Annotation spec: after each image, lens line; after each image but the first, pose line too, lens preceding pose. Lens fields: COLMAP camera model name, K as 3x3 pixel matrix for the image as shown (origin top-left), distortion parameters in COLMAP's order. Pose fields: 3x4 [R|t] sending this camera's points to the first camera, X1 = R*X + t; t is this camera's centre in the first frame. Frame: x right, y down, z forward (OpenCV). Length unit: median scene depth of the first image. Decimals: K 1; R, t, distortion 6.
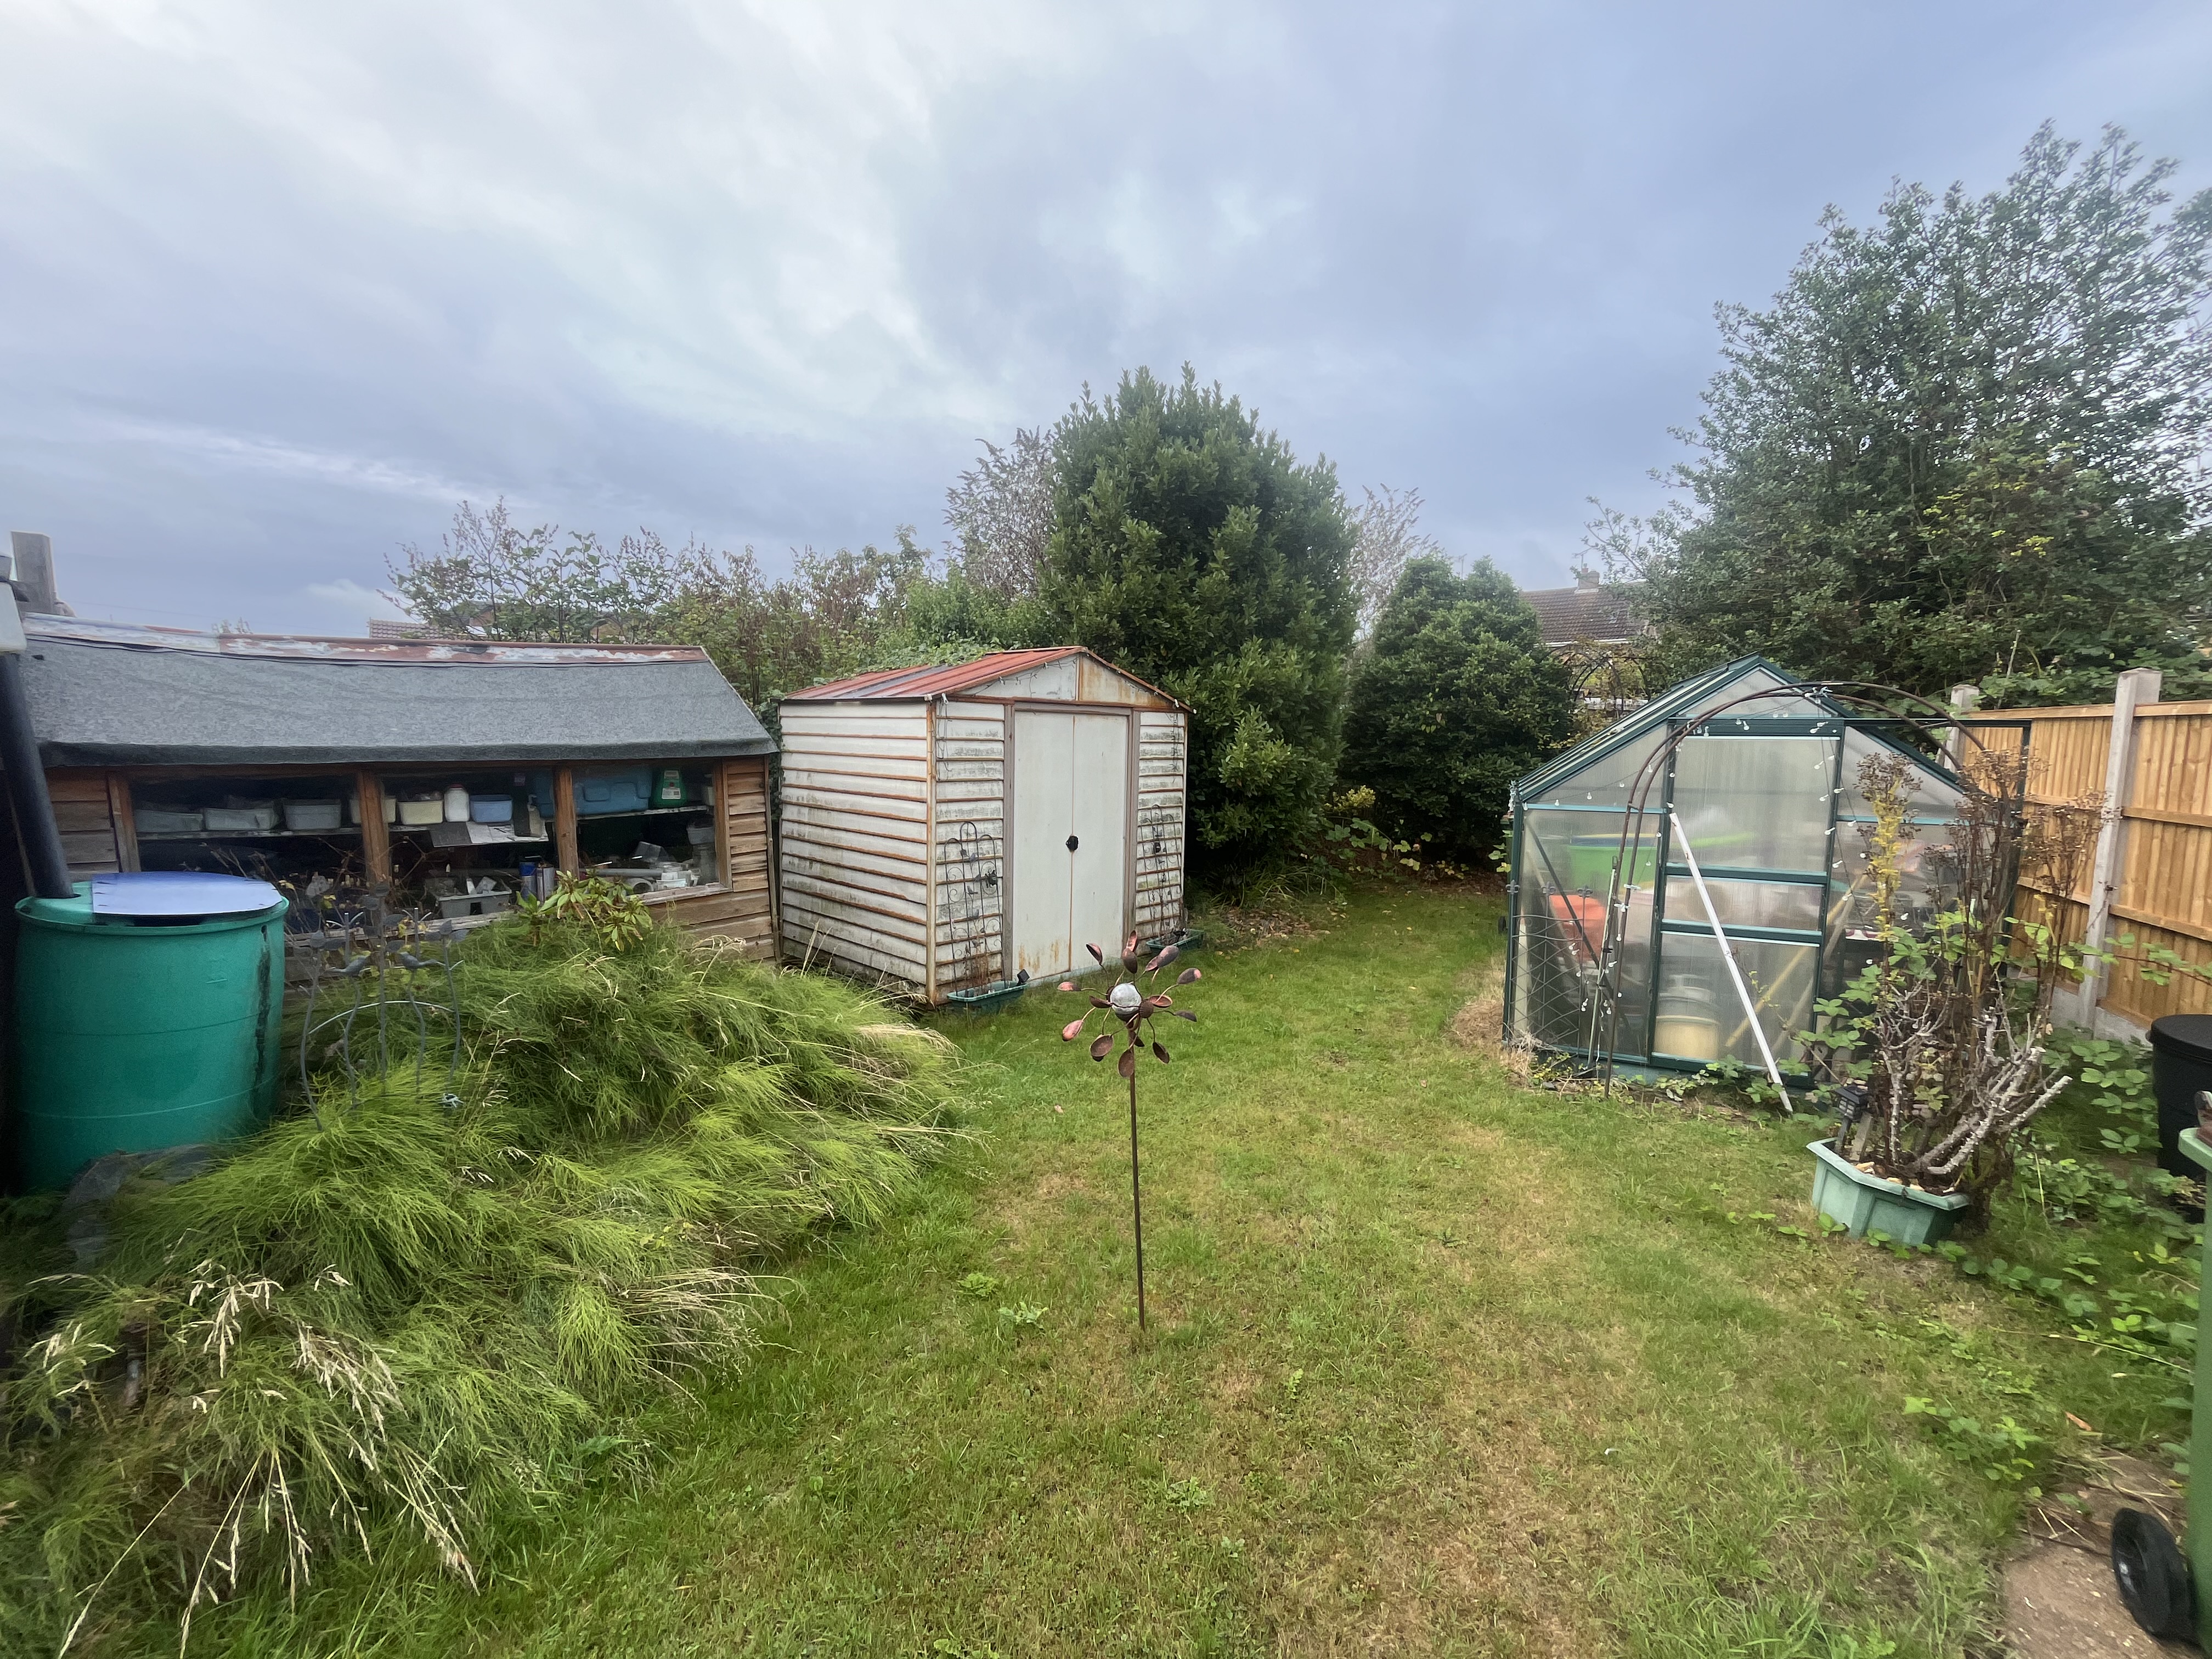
lens RADIAL K [[899.8, 0, 1101.0], [0, 899.8, 833.2], [0, 0, 1]] dist [-0.002630, -0.000881]
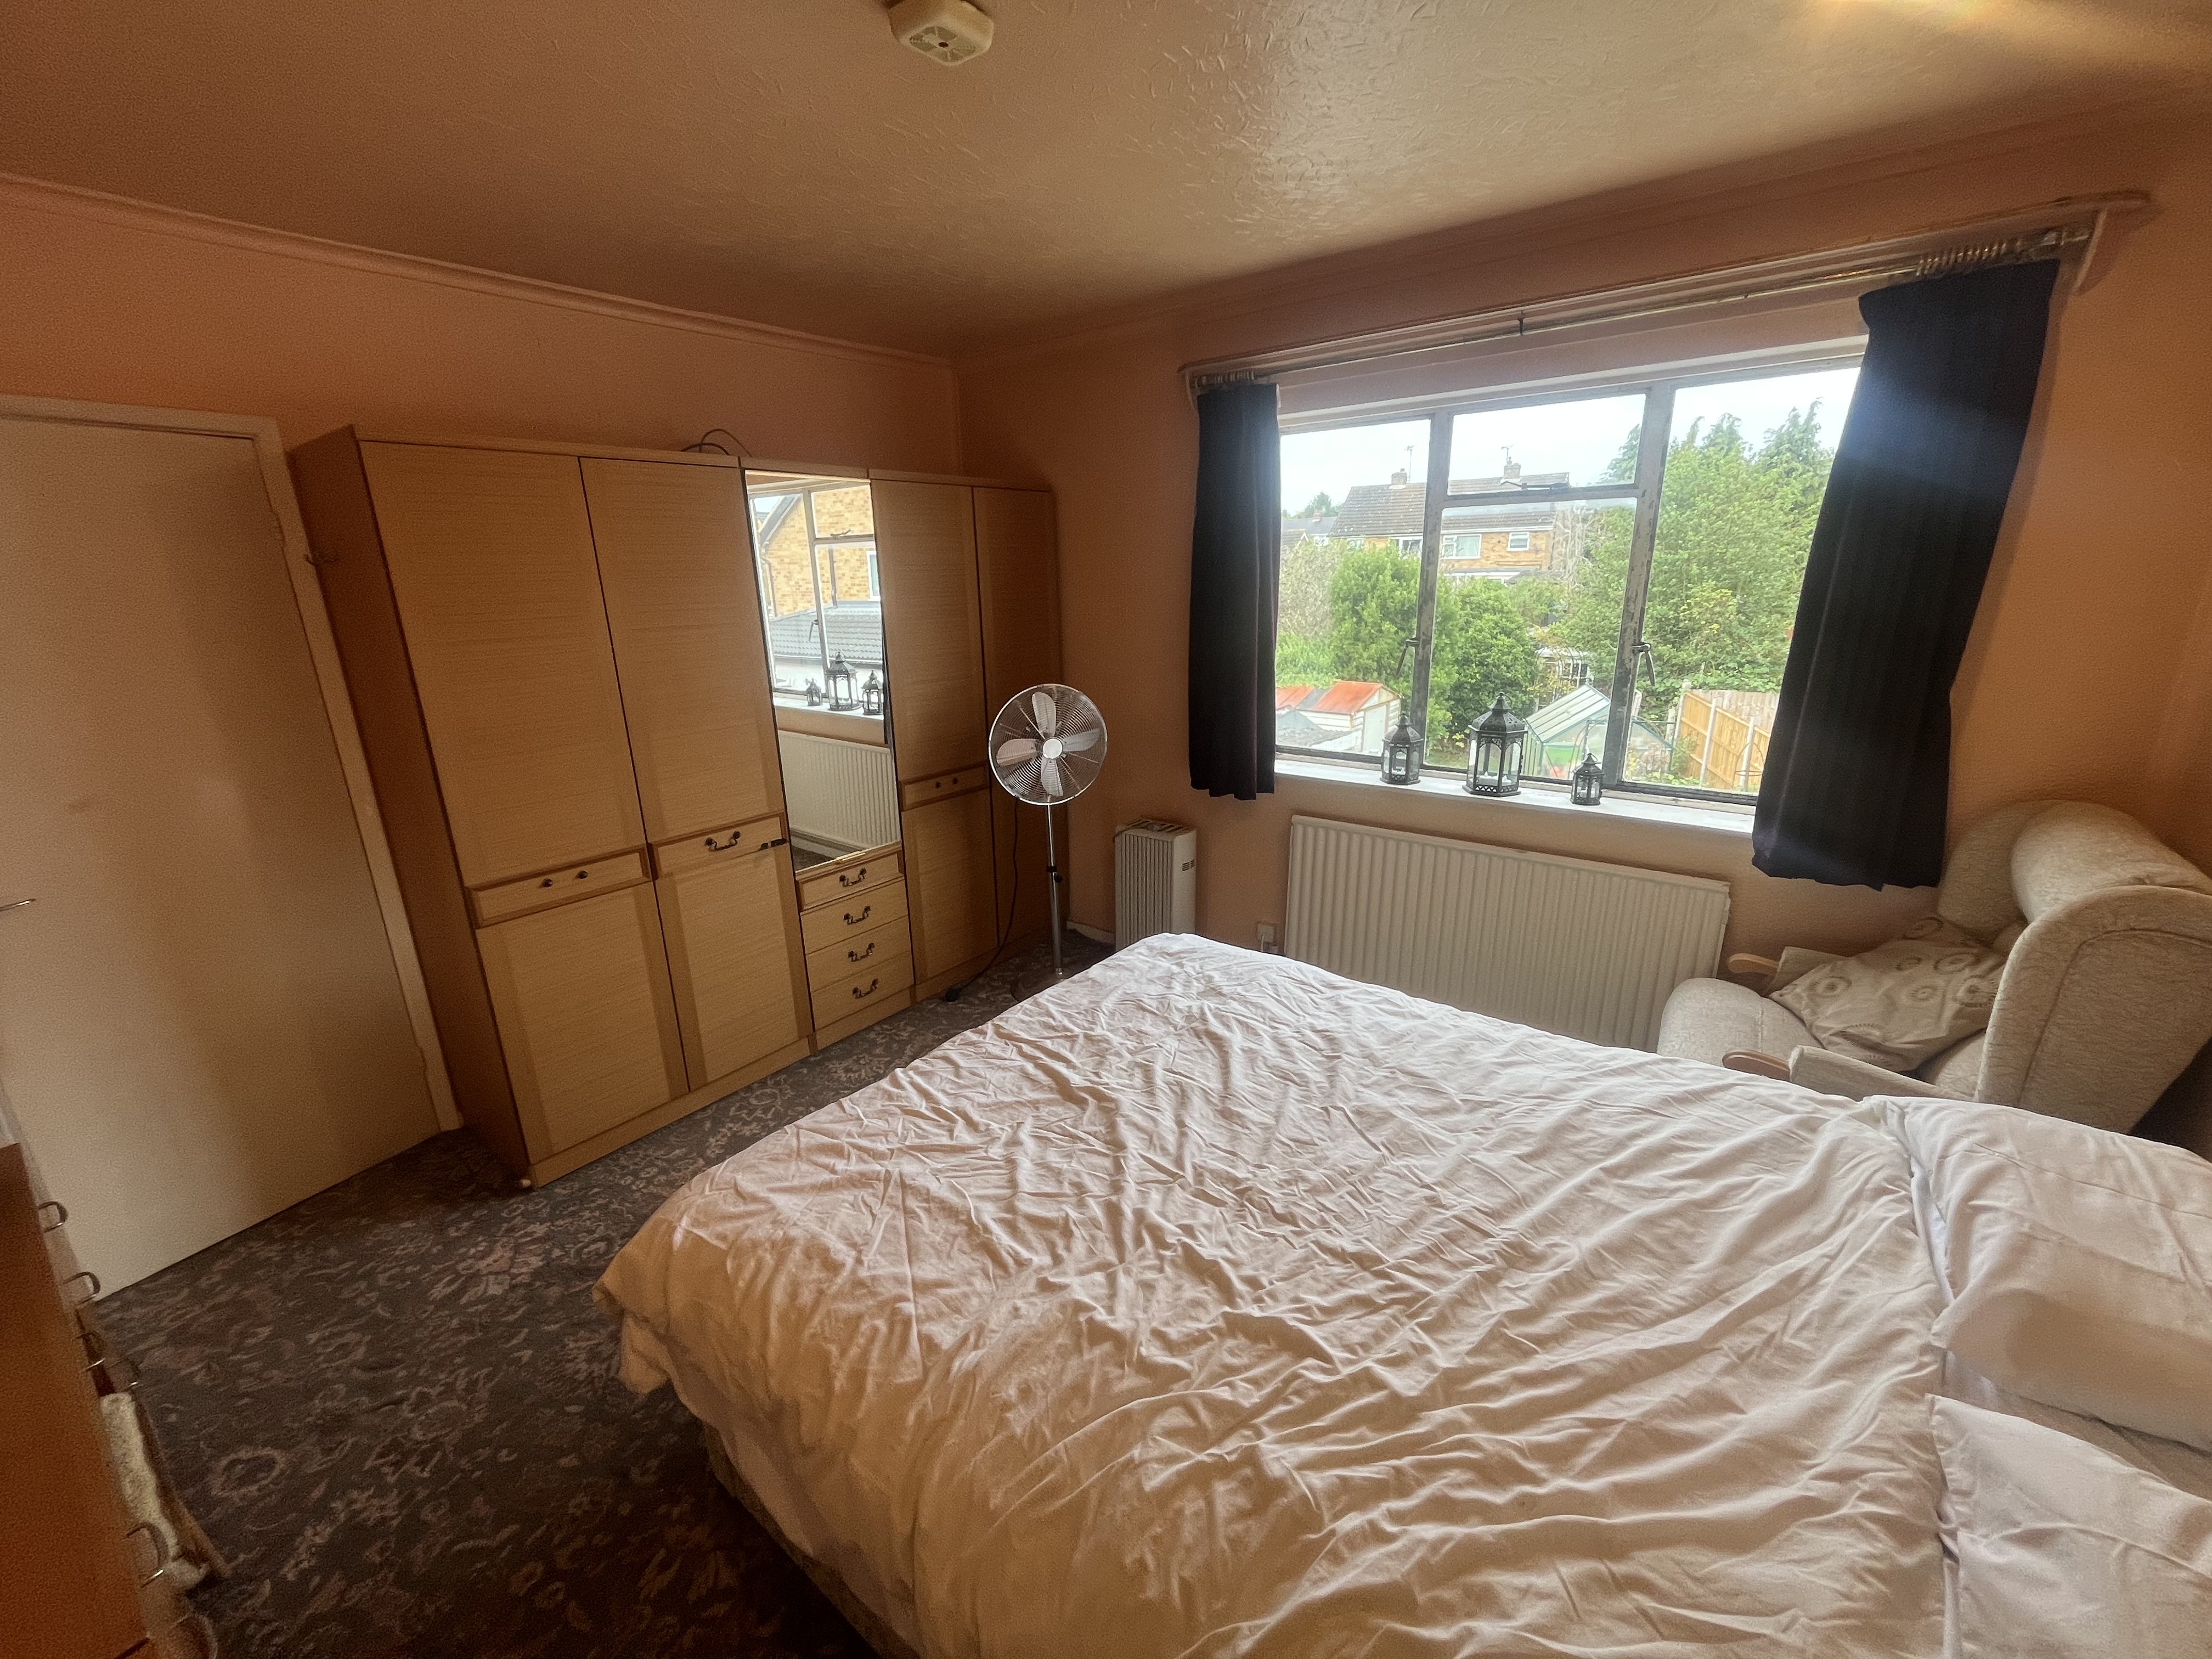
lens RADIAL K [[899.8, 0, 1103.1], [0, 899.8, 824.8], [0, 0, 1]] dist [-0.002630, -0.000881]
pose [[0.993643, -0.060572, 0.094896, -1.146139], [0.043511, 0.984045, 0.172517, -0.294931], [-0.103831, -0.167292, 0.980425, -1.652869]]
